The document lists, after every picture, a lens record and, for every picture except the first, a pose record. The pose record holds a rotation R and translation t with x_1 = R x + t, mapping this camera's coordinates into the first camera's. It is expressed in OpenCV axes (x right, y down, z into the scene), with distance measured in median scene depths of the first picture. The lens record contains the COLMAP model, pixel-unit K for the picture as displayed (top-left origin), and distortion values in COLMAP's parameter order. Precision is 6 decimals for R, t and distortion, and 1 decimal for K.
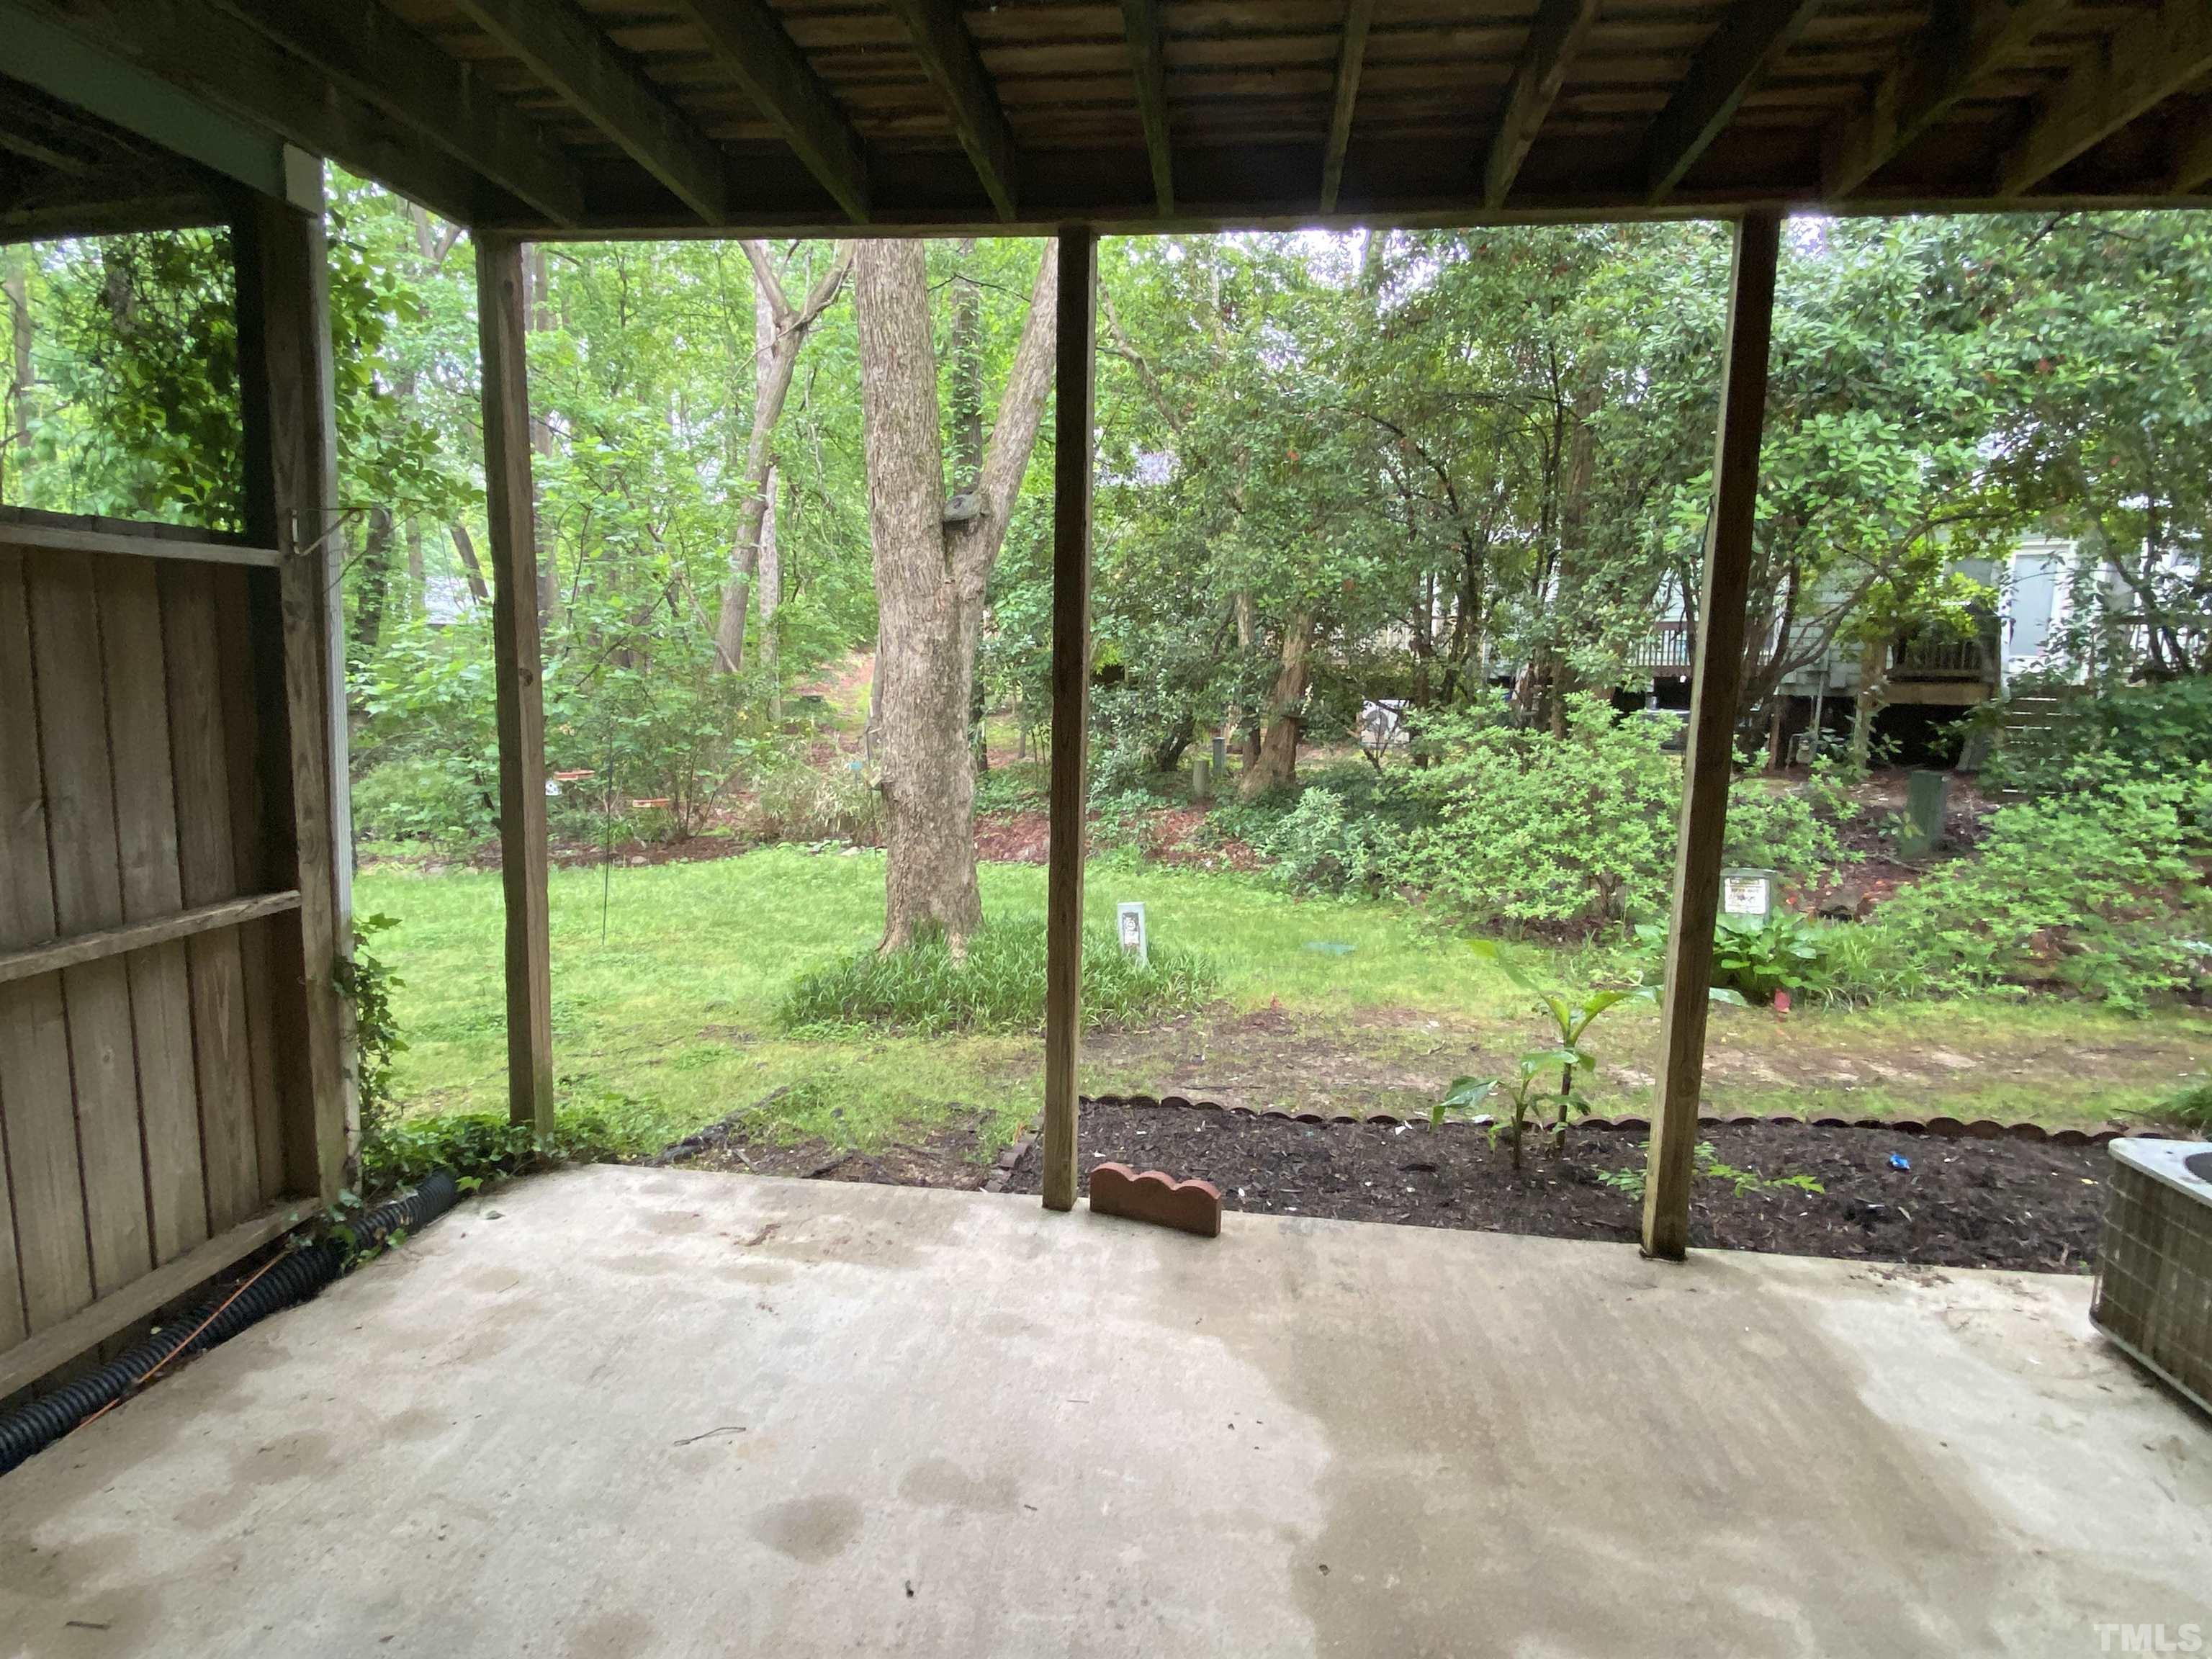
lens RADIAL K [[1111.0, 0, 1100.7], [0, 1111.0, 815.9], [0, 0, 1]] dist [0.085714, -0.088516]
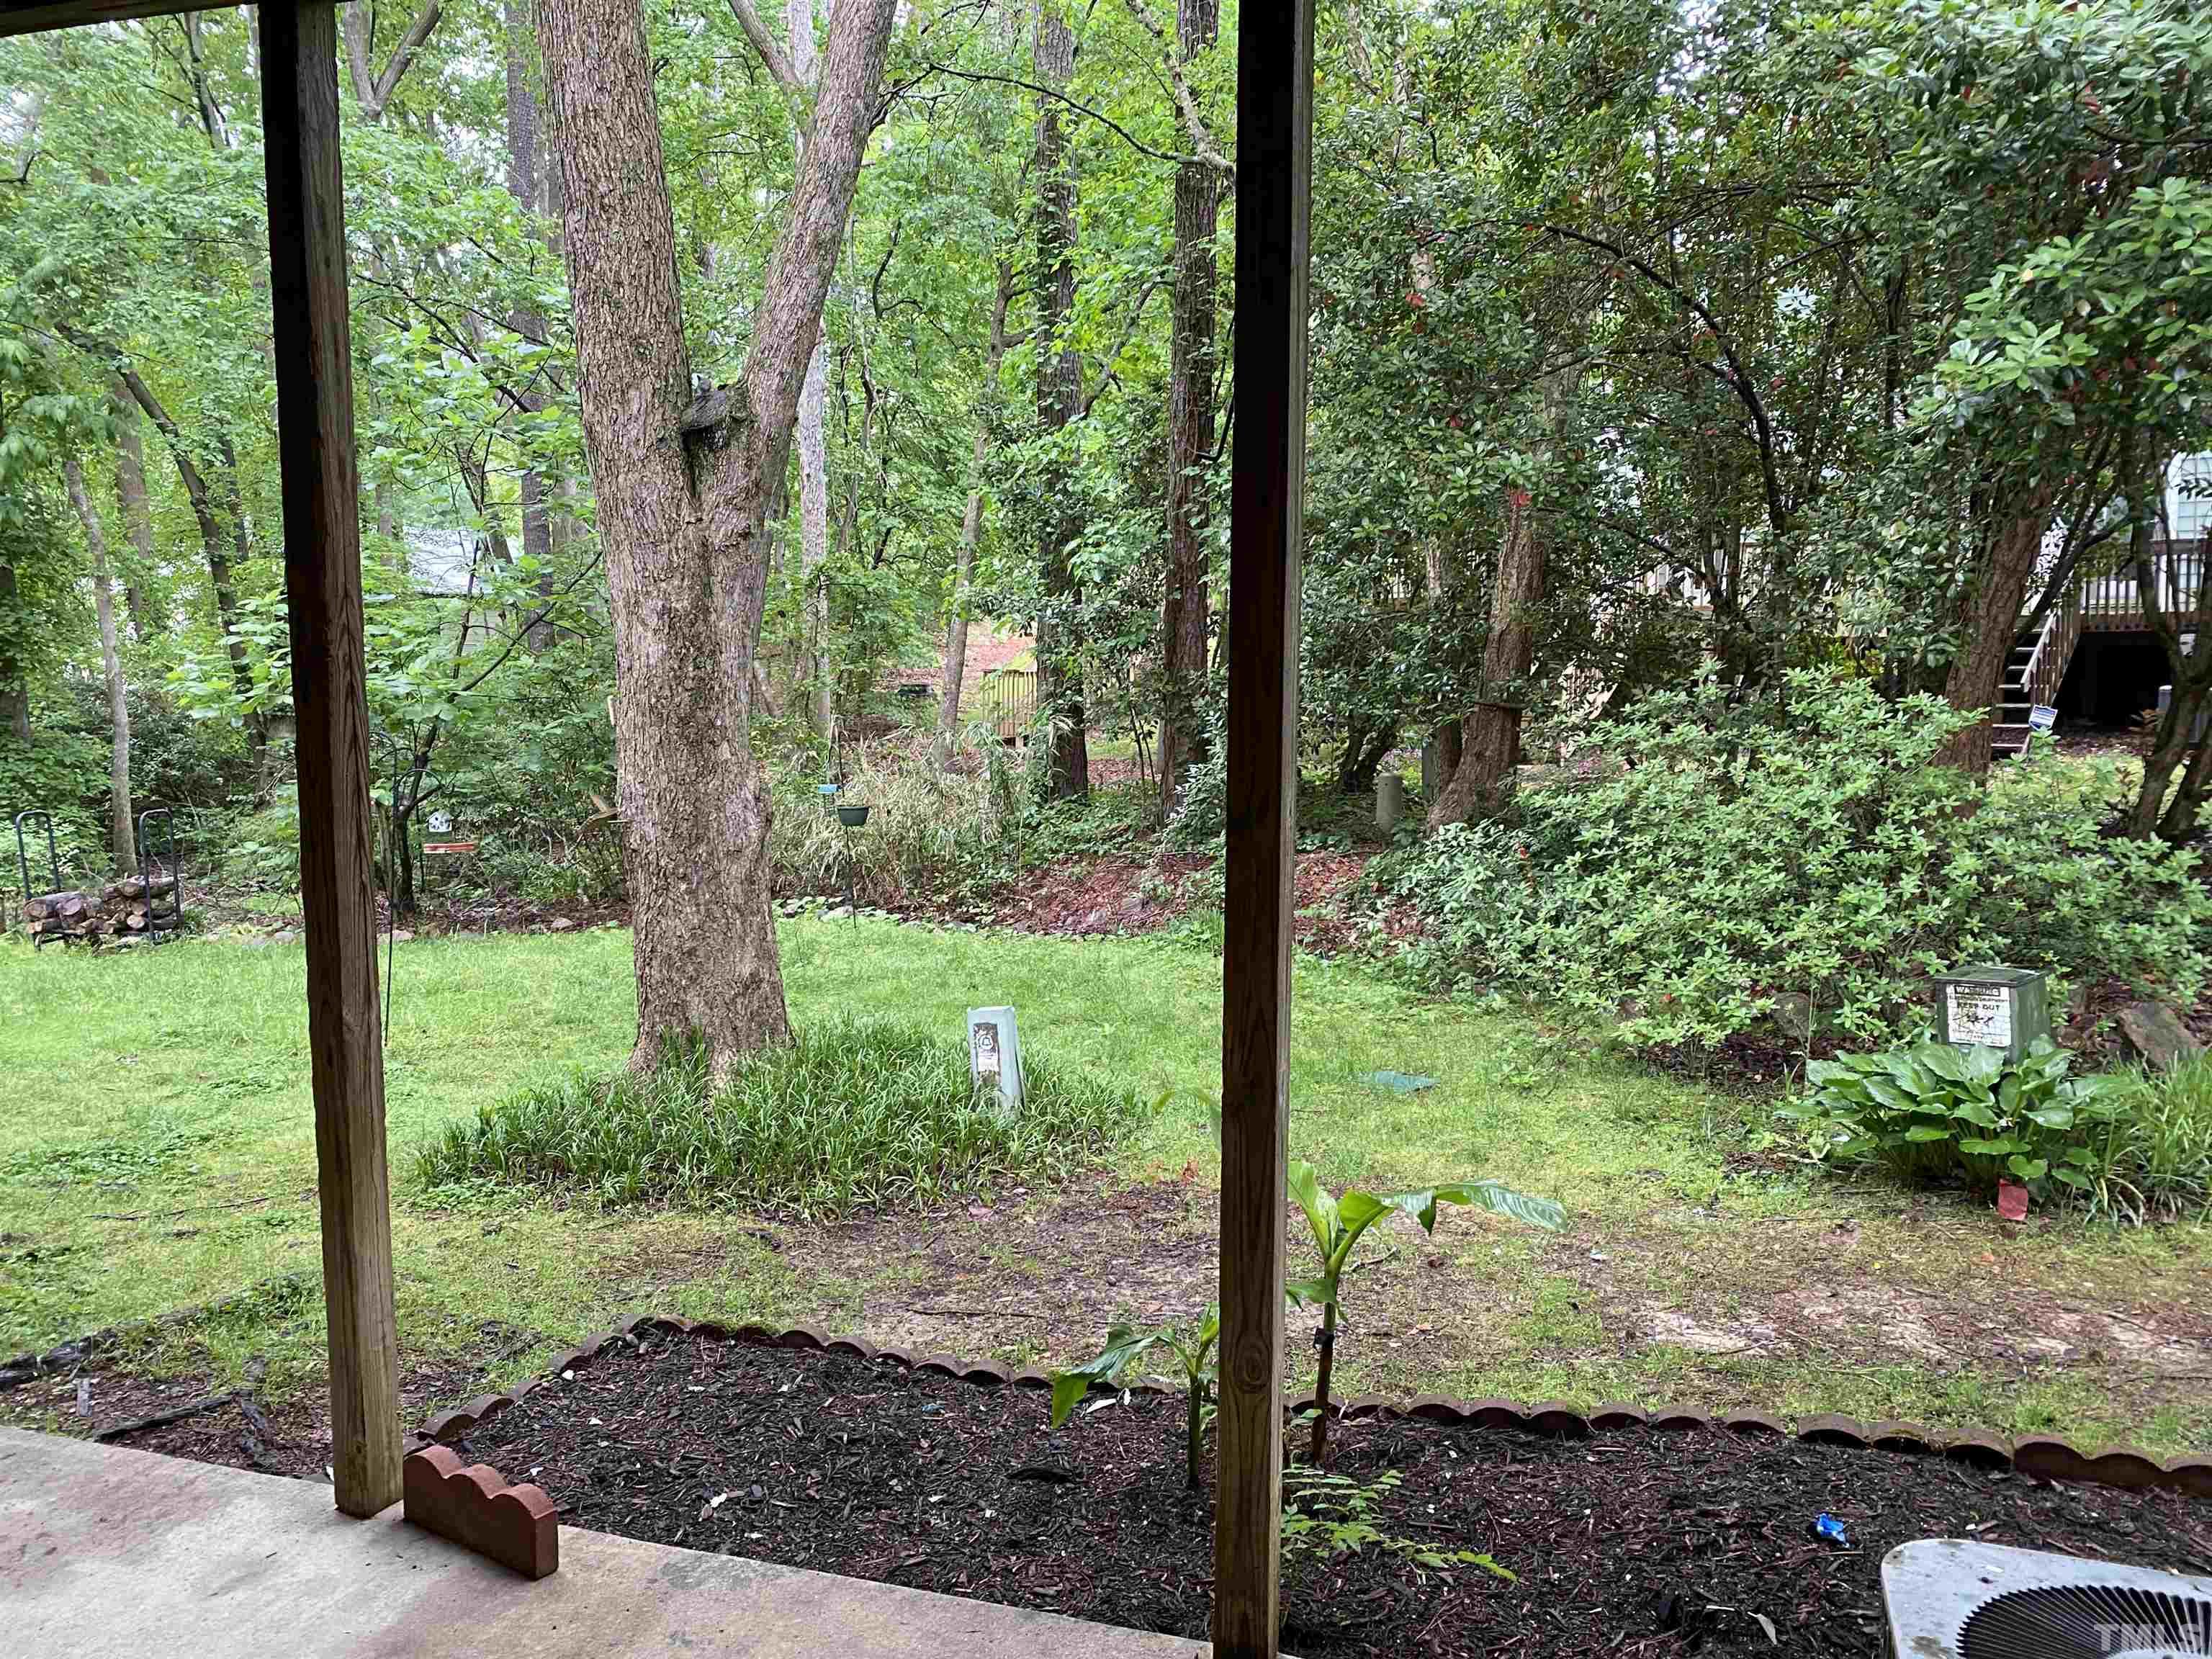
lens RADIAL K [[1662.9, 0, 1106.0], [0, 1662.9, 829.5], [0, 0, 1]] dist [0.013498, -0.004021]
pose [[0.982336, -0.001700, -0.187118, 0.288843], [-0.001044, 0.999893, -0.014563, -0.011882], [0.187123, 0.014501, 0.982229, 0.074334]]
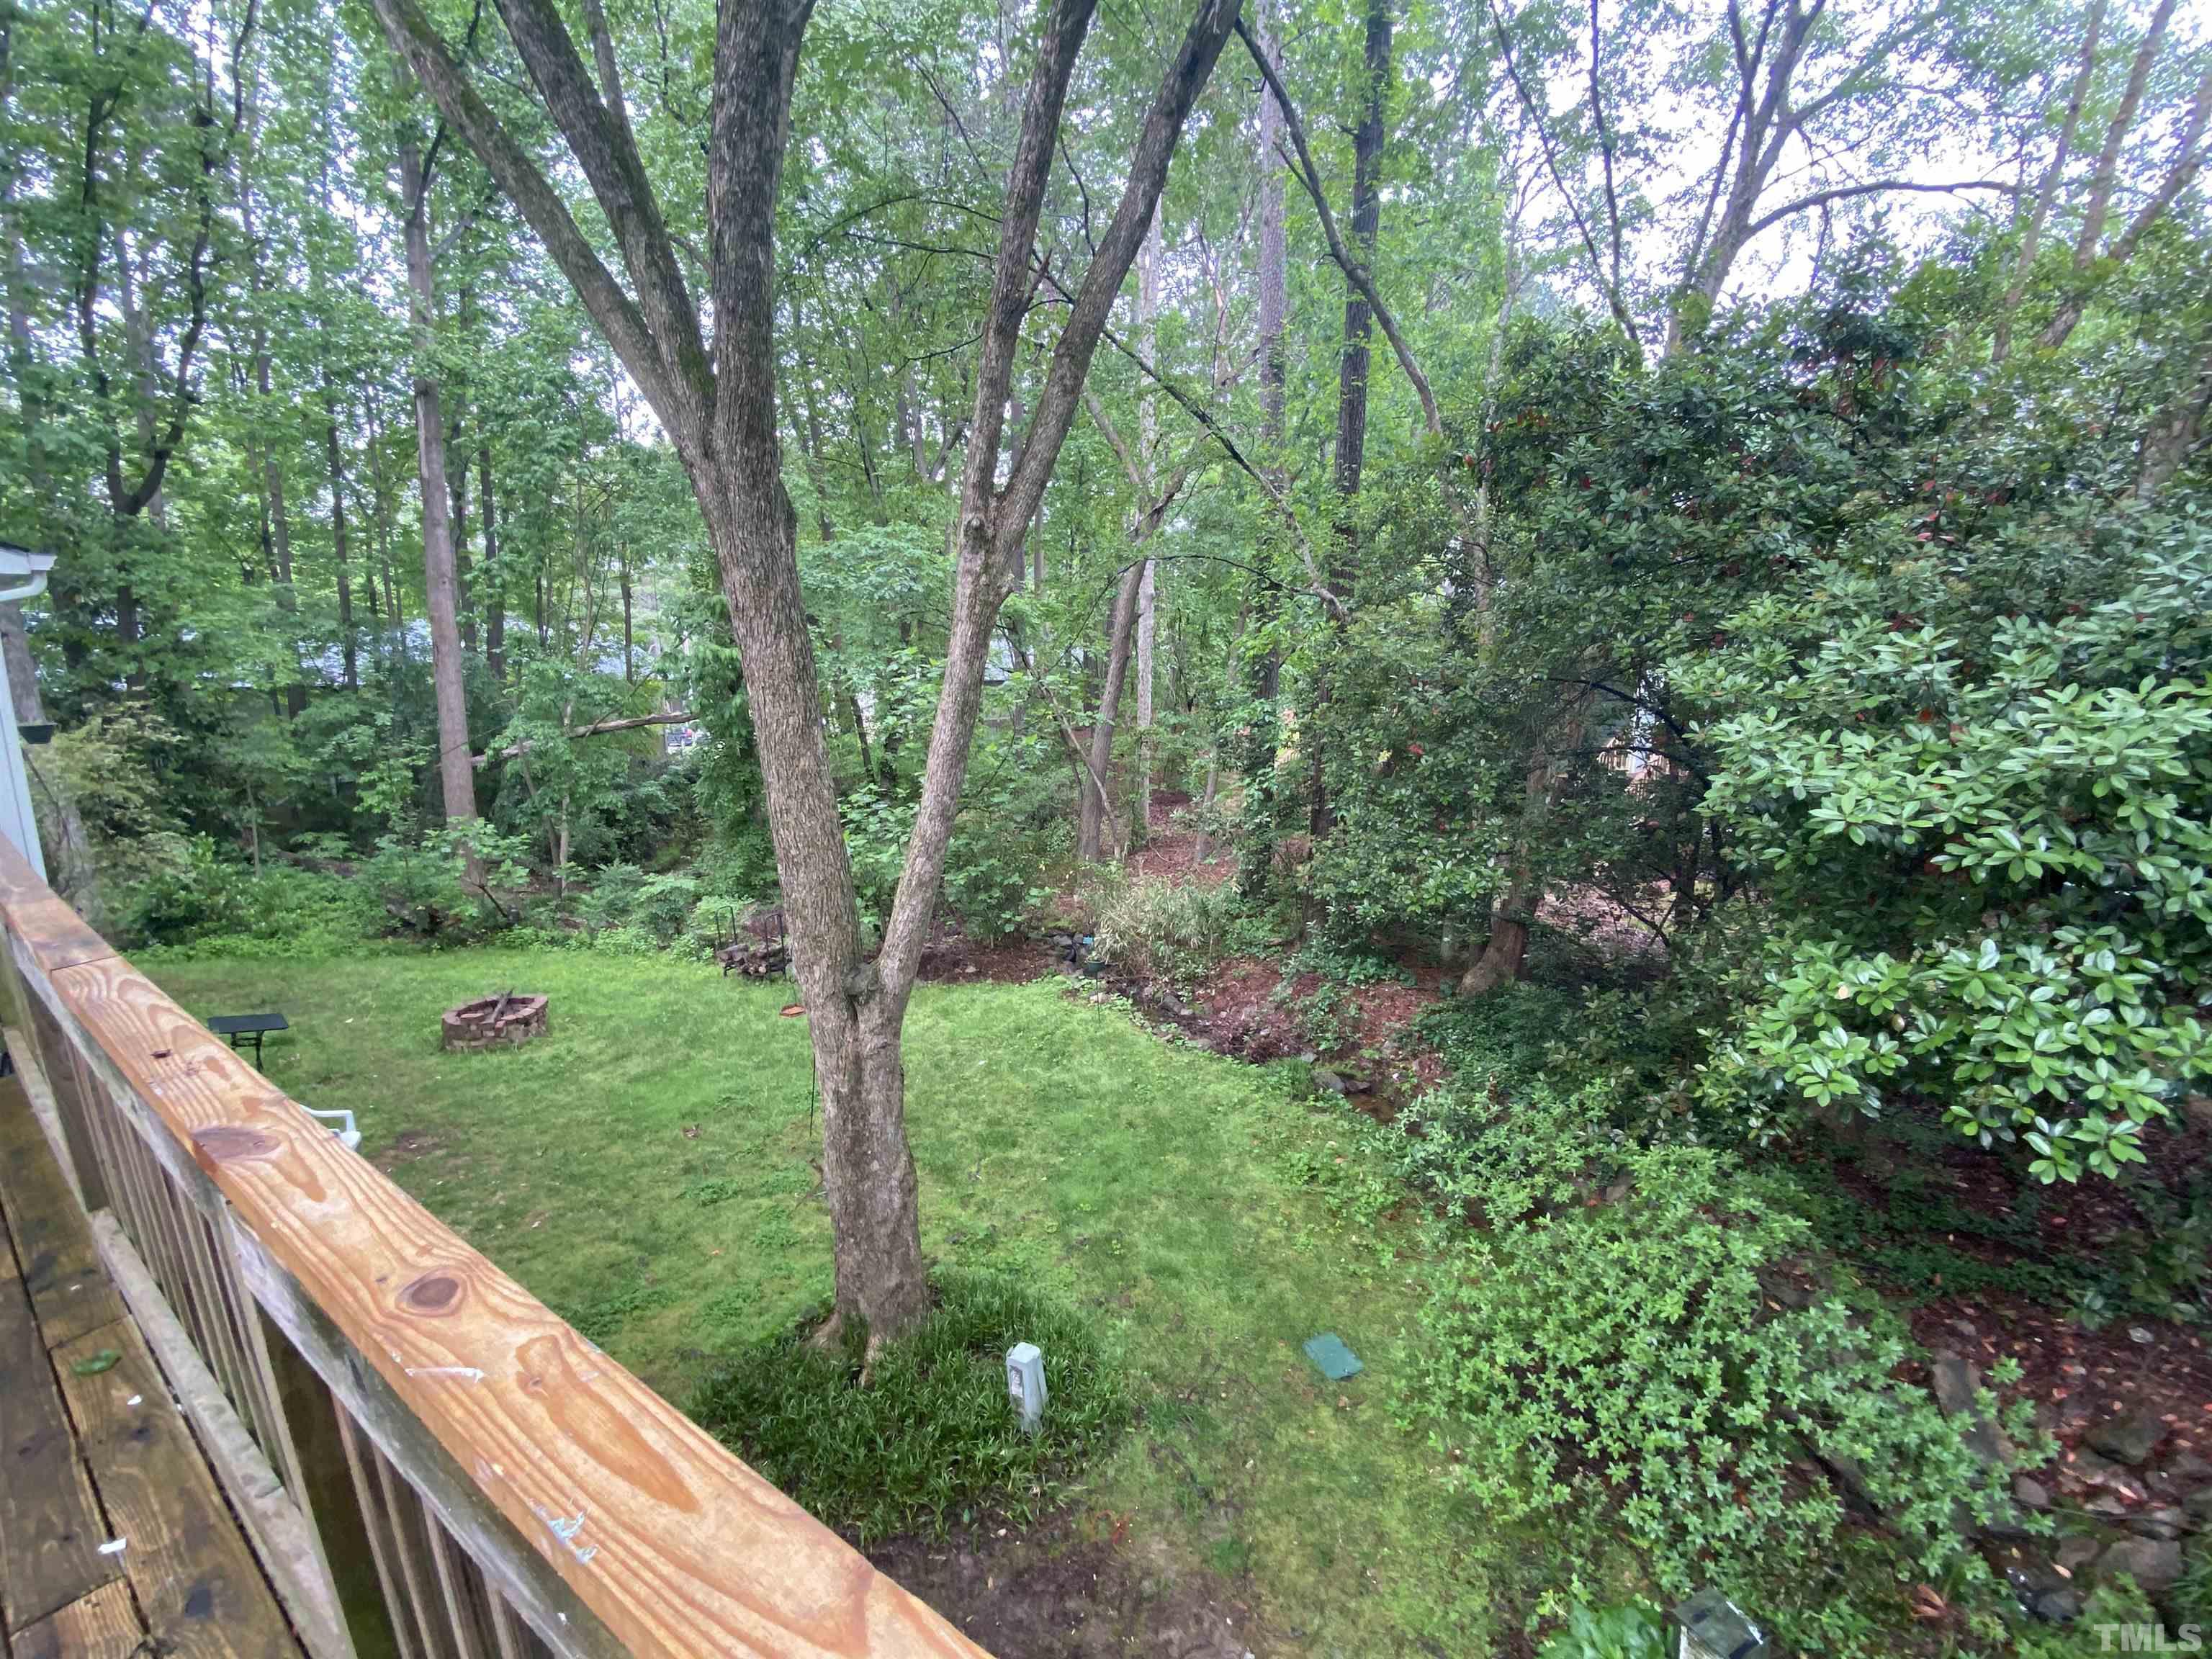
lens RADIAL K [[884.0, 0, 1104.0], [0, 884.0, 820.0], [0, 0, 1]] dist [0.010085, -0.015335]
pose [[0.889767, 0.062218, -0.452155, 0.448748], [-0.044774, 0.997785, 0.049191, -0.470346], [0.454214, -0.023524, 0.890582, 0.354521]]
